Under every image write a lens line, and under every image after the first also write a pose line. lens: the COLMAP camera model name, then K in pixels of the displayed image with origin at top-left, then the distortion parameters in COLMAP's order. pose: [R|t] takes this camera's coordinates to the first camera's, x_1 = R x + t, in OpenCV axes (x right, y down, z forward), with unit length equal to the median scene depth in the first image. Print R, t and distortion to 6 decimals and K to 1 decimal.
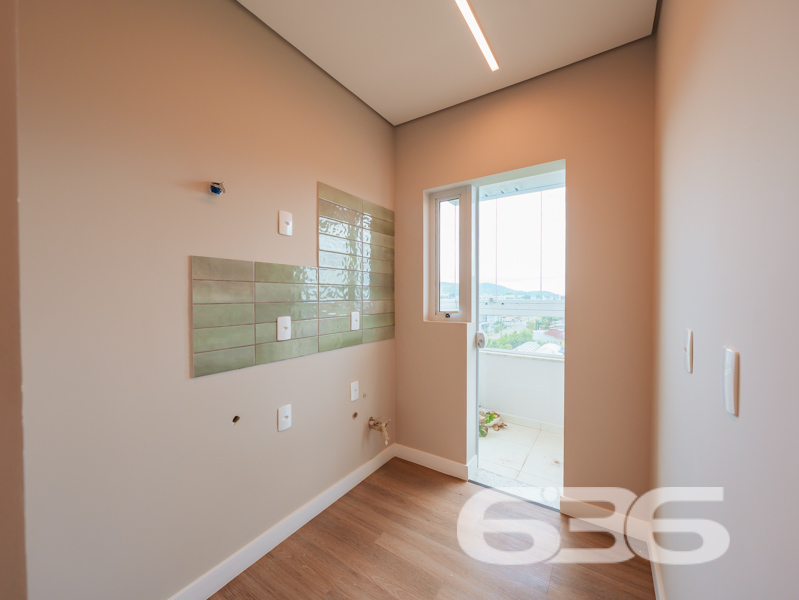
lens RADIAL K [[313.7, 0, 399.5], [0, 313.7, 300.0], [0, 0, 1]] dist [0.000498, 0.000027]
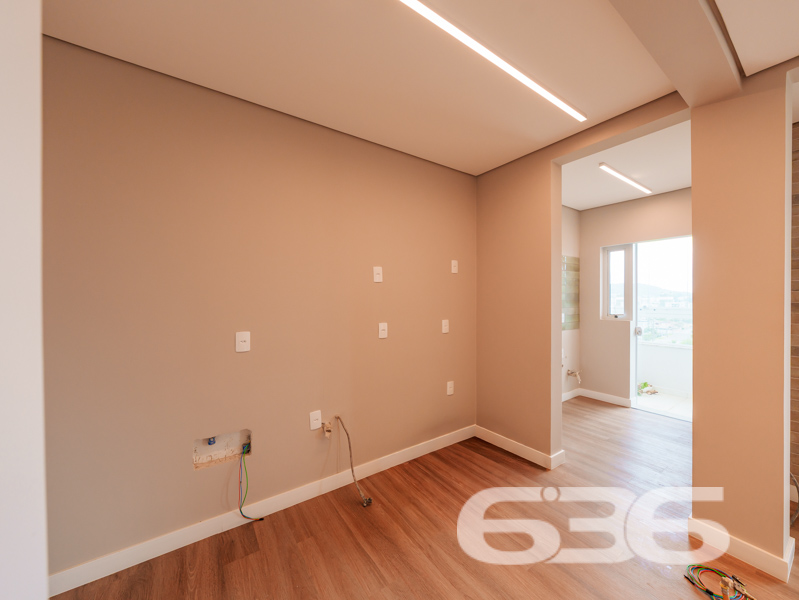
lens RADIAL K [[307.1, 0, 399.5], [0, 307.1, 300.0], [0, 0, 1]] dist [-0.001127, -0.000094]
pose [[0.930044, 0.000313, -0.367448, -0.341118], [-0.002996, 0.999973, -0.006730, -0.027757], [0.367436, 0.007360, 0.930020, -1.041163]]
